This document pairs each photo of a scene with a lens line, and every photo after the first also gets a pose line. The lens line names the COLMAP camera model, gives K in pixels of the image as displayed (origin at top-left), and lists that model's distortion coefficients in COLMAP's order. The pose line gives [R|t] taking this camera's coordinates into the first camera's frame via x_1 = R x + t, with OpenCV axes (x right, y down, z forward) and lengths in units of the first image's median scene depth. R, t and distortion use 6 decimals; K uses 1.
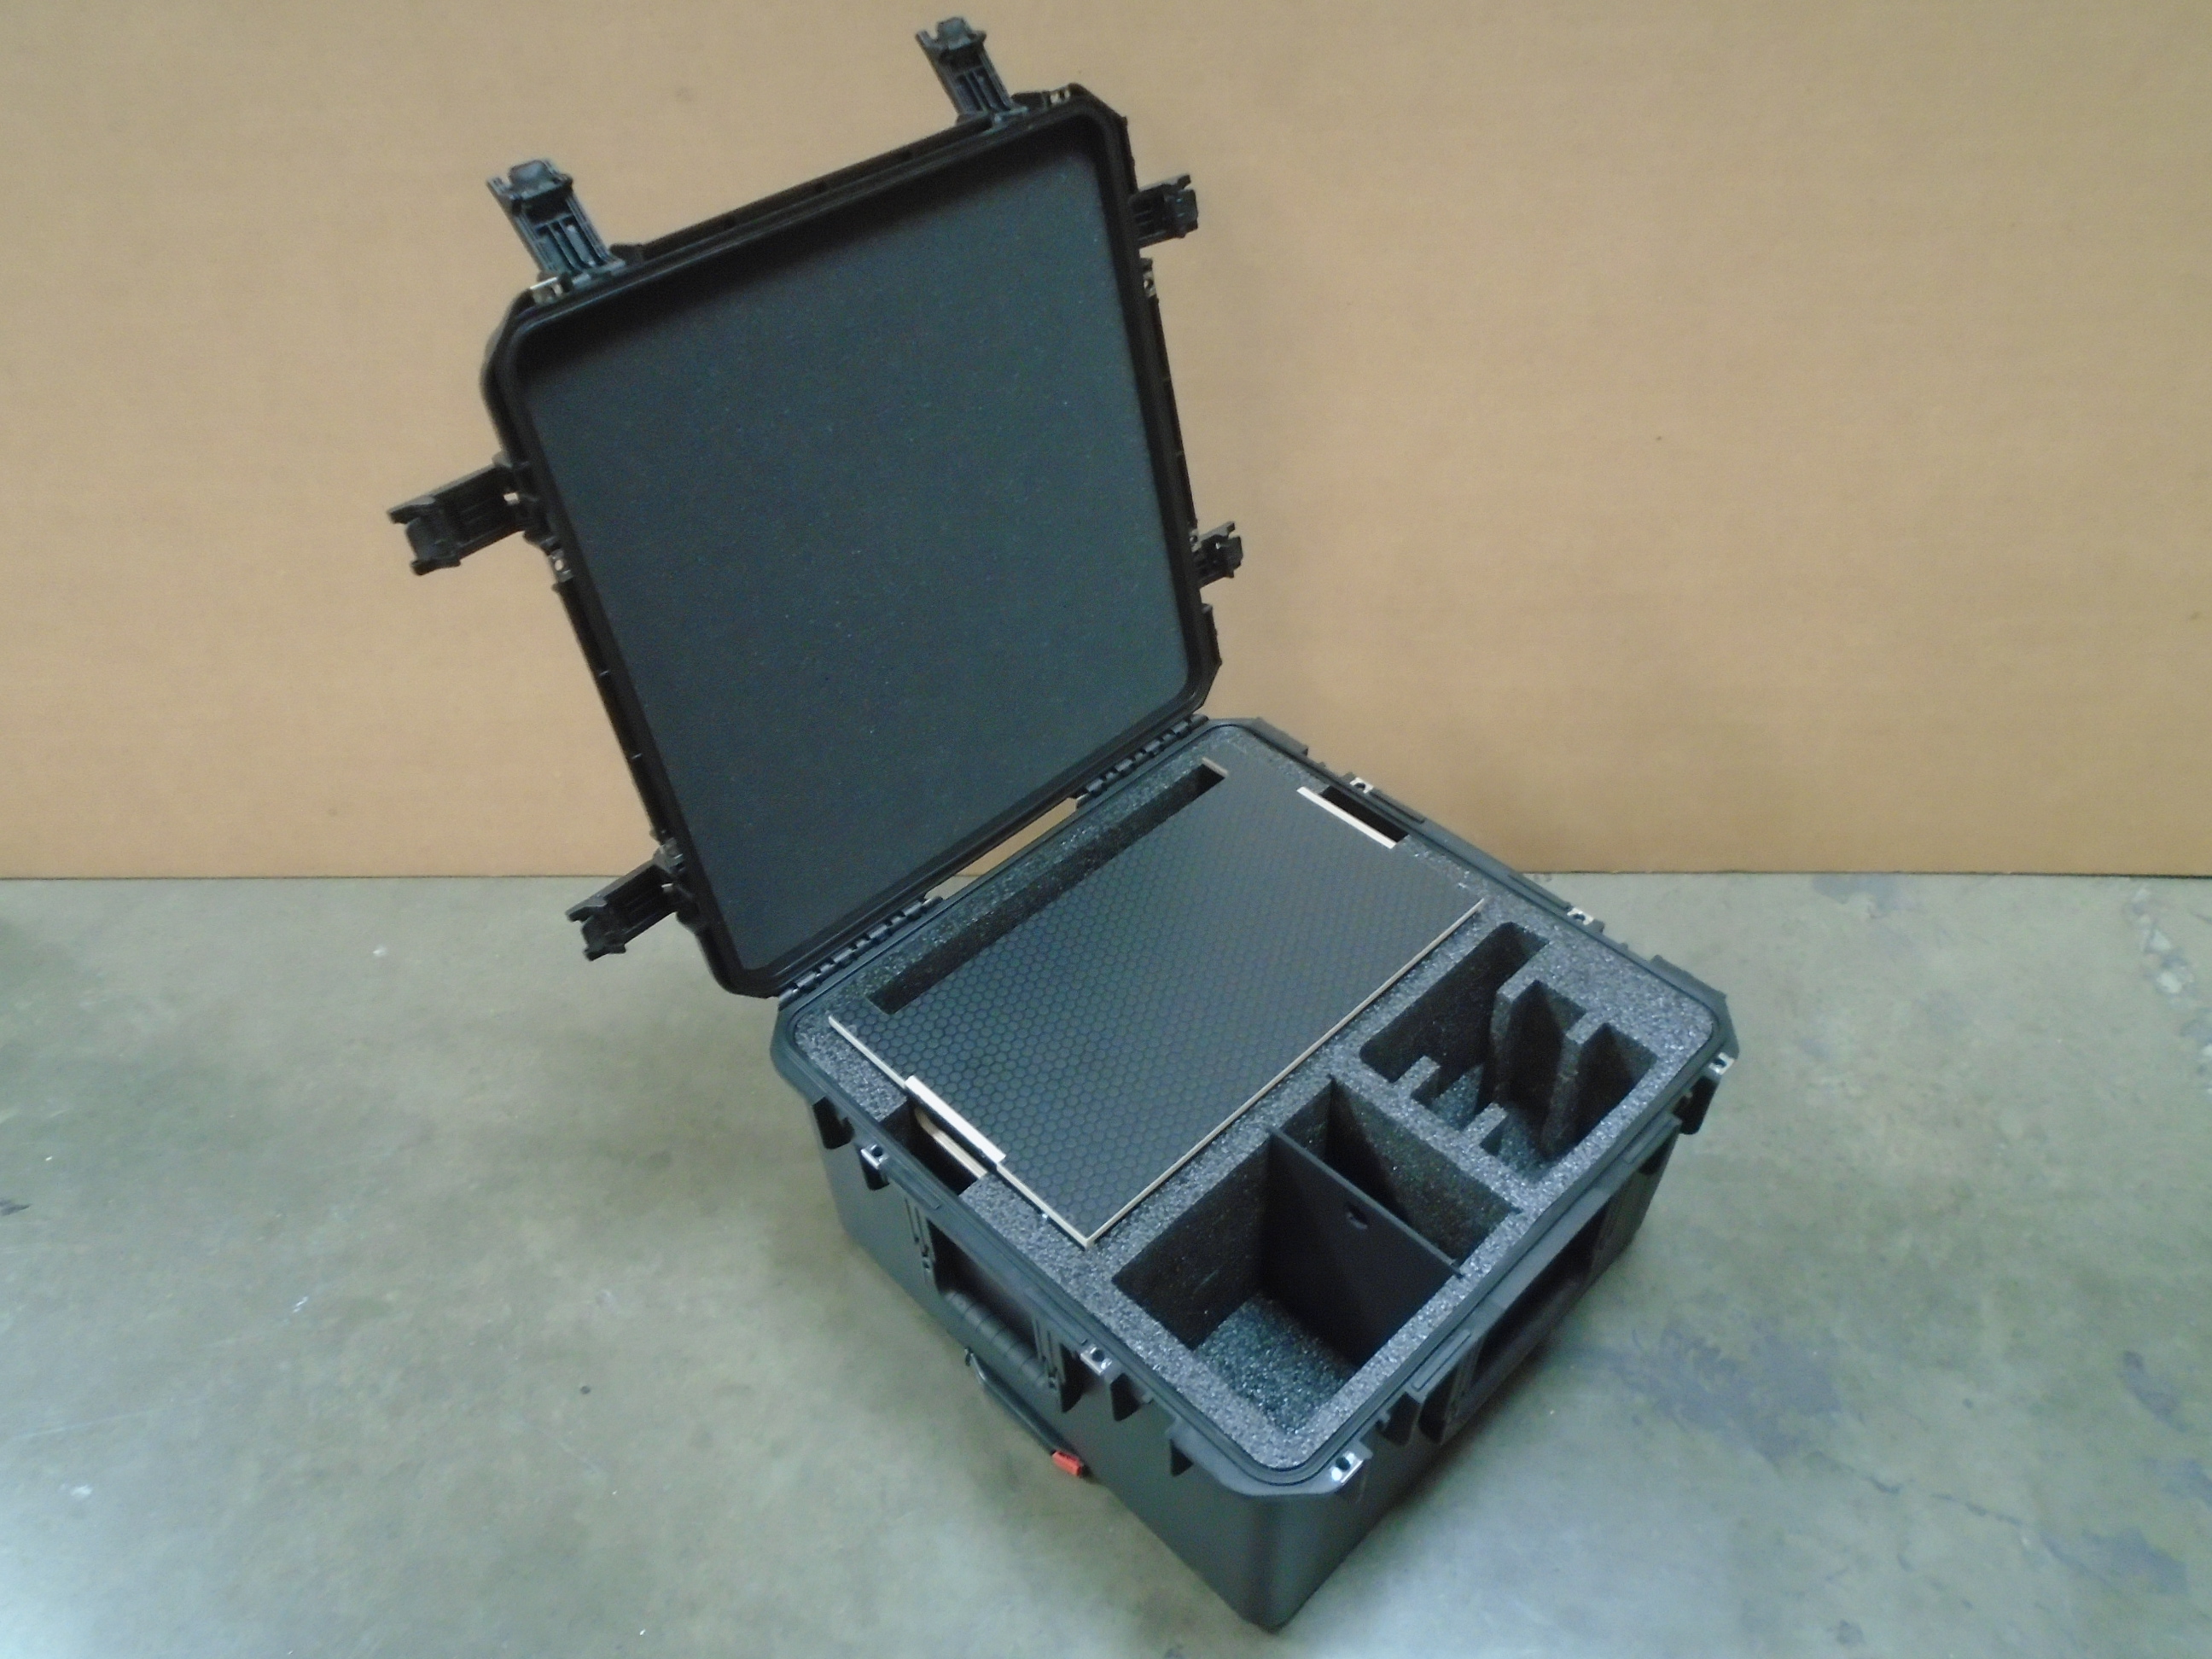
lens RADIAL K [[1678.7, 0, 1097.2], [0, 1678.7, 823.2], [0, 0, 1]] dist [-0.018782, 0.006309]
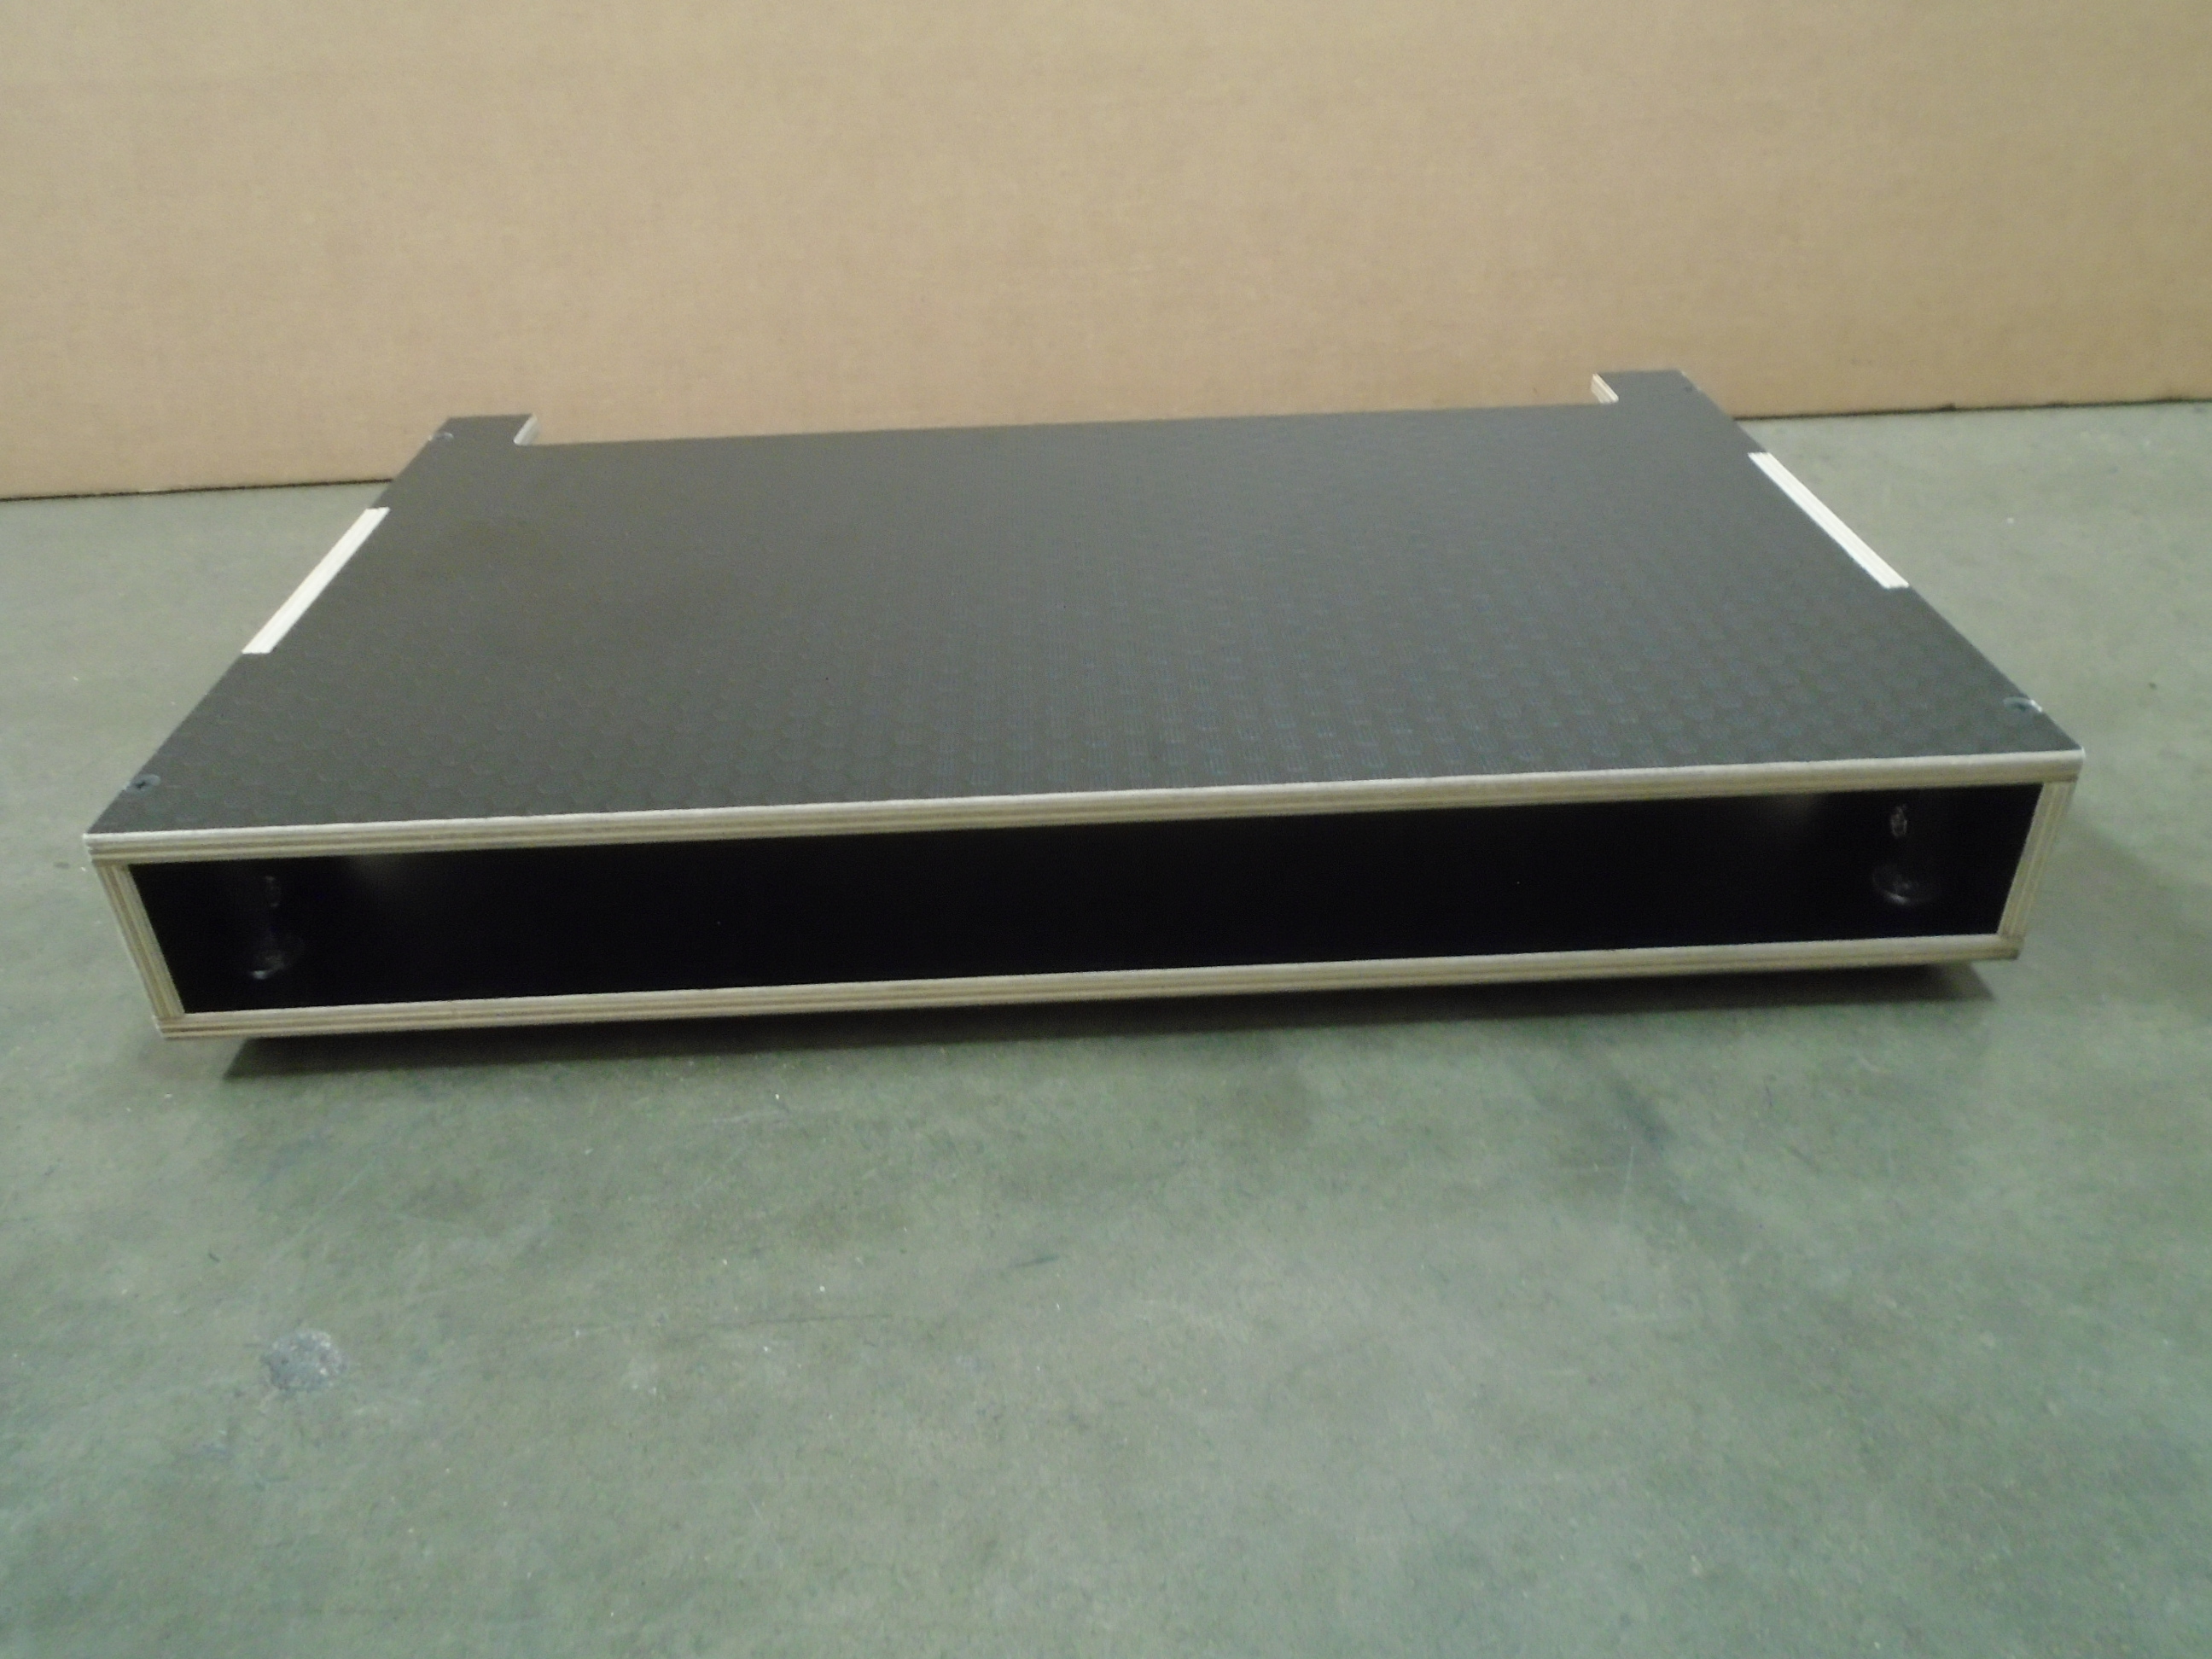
lens RADIAL K [[1678.7, 0, 1097.3], [0, 1678.7, 839.4], [0, 0, 1]] dist [-0.018782, 0.006309]
pose [[0.997020, -0.043696, 0.063578, -0.210893], [0.054951, 0.980684, -0.187723, 0.283495], [-0.054147, 0.190657, 0.980162, 0.811009]]
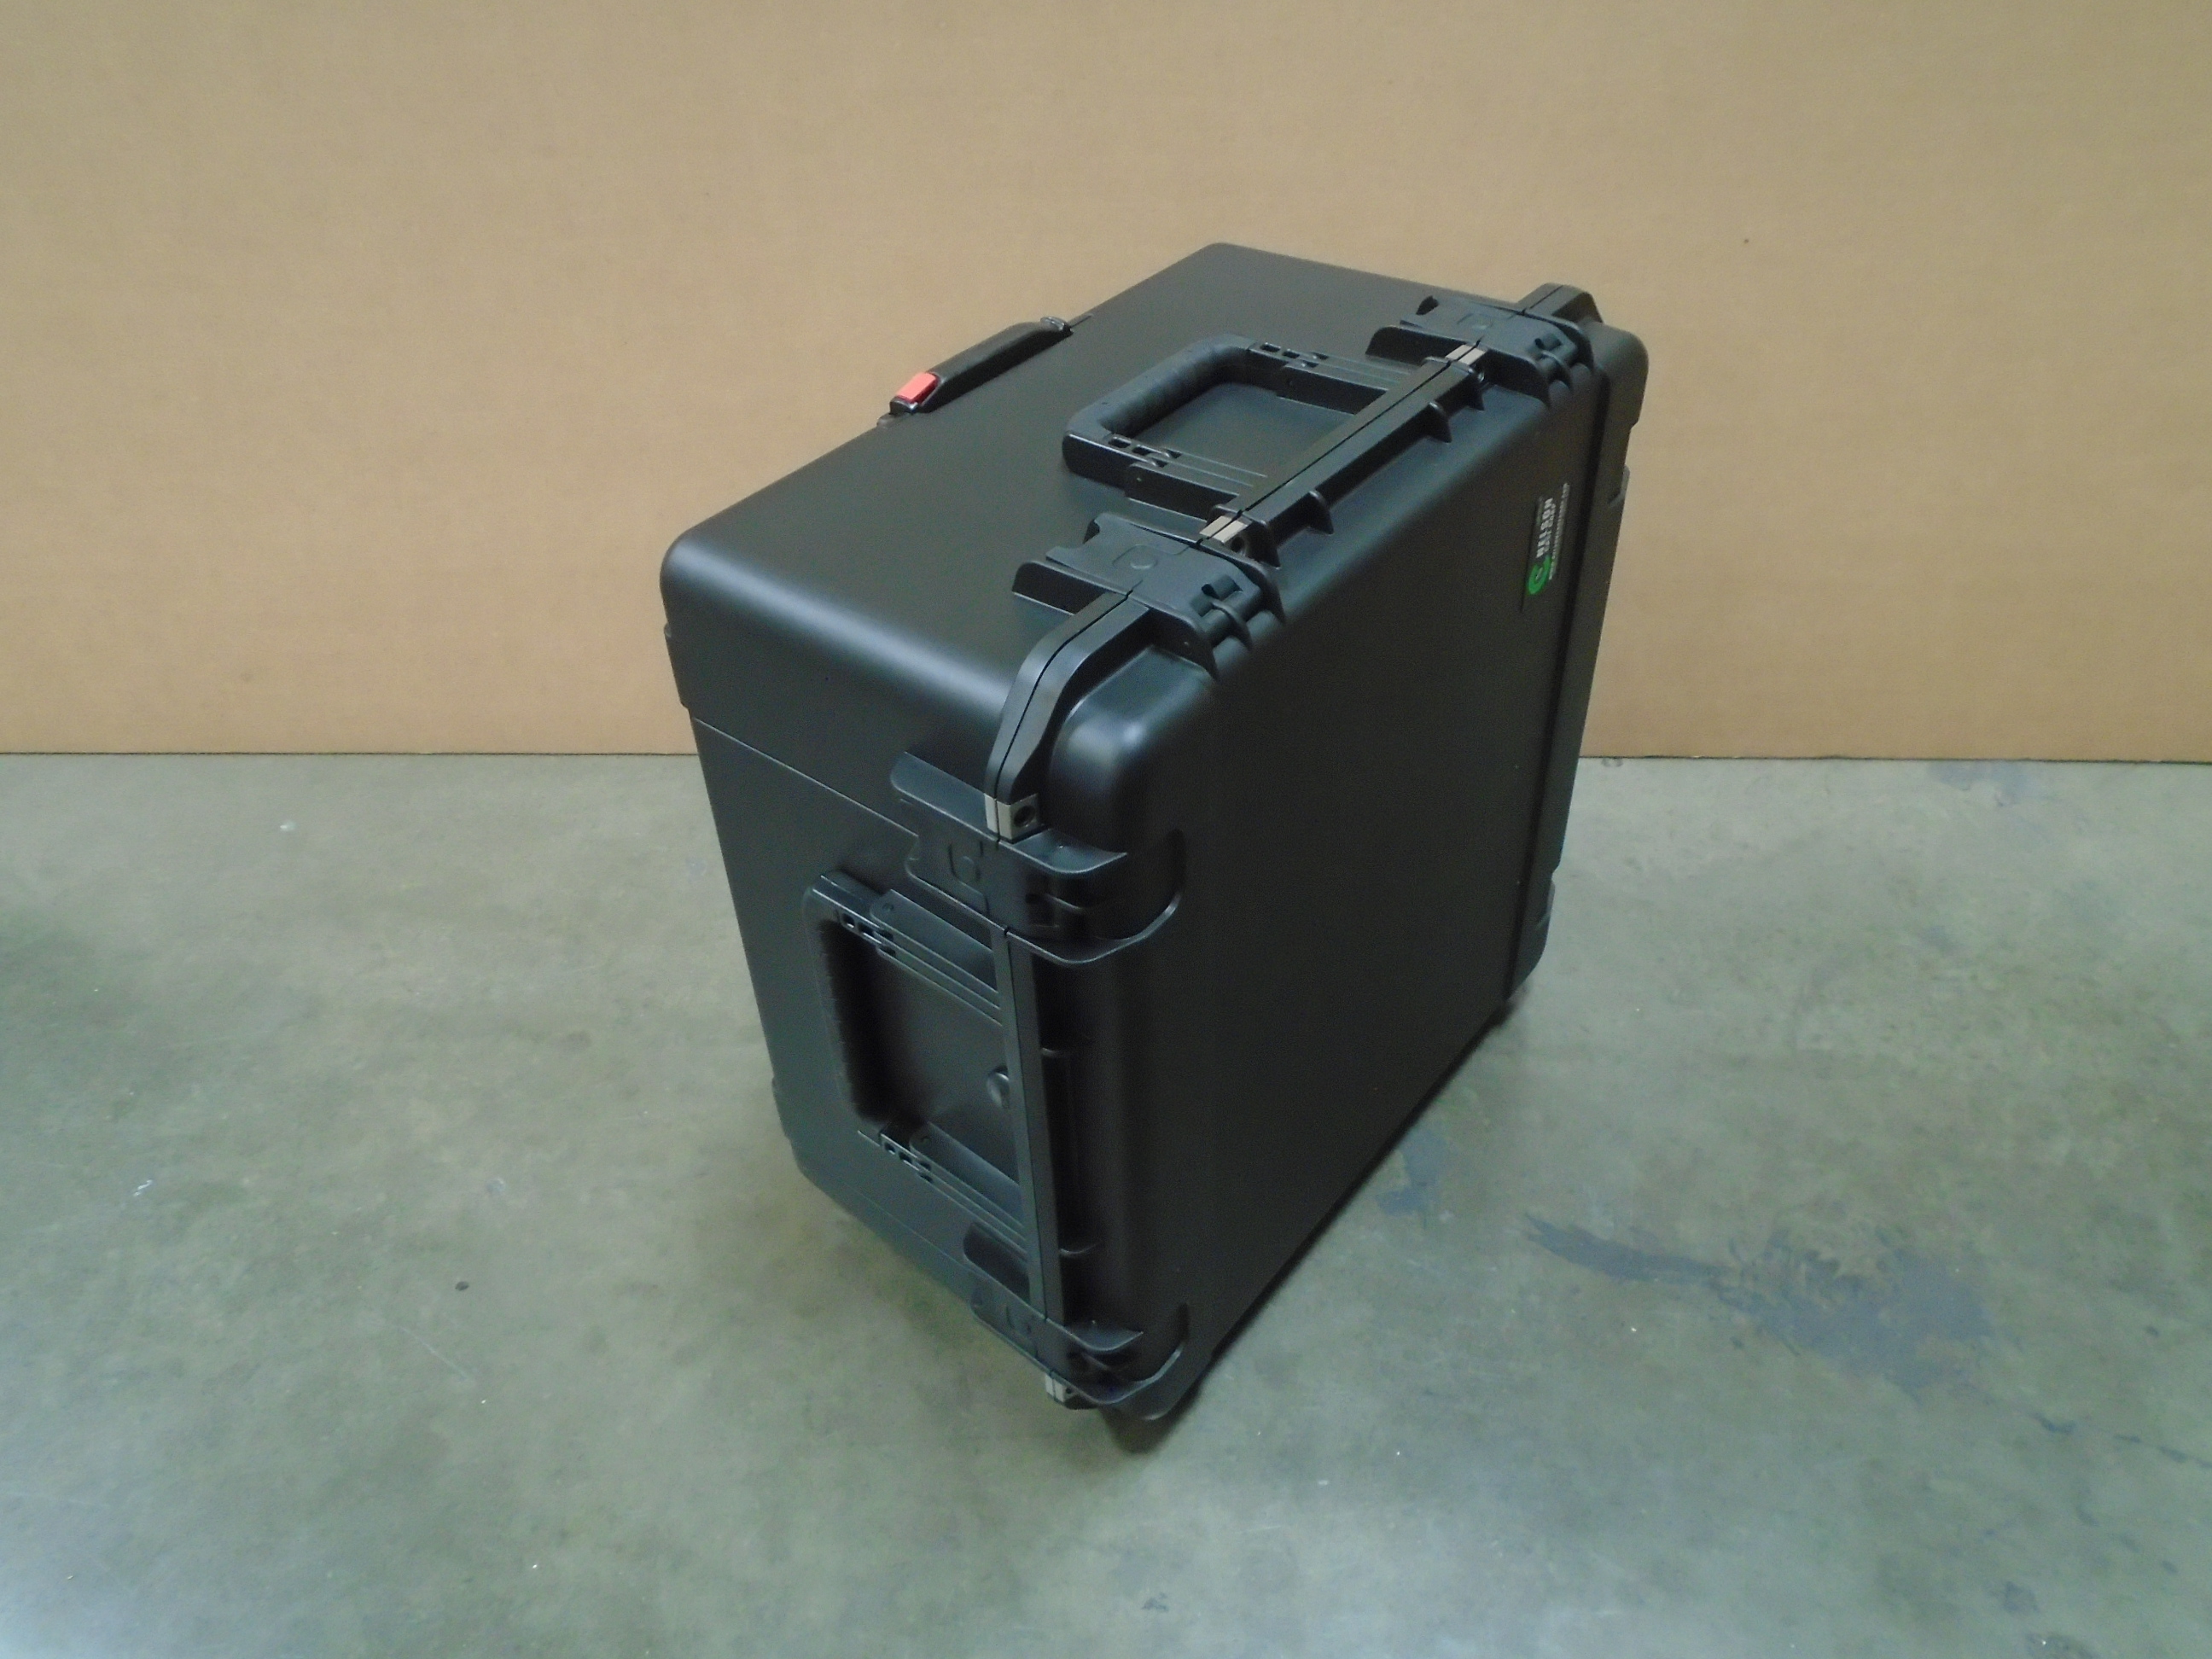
lens RADIAL K [[1678.7, 0, 1100.3], [0, 1678.7, 829.1], [0, 0, 1]] dist [-0.018782, 0.006309]
pose [[0.999502, 0.011643, -0.029329, 0.035093], [-0.013292, 0.998303, -0.056700, 0.159927], [0.028619, 0.057061, 0.997960, 0.170009]]
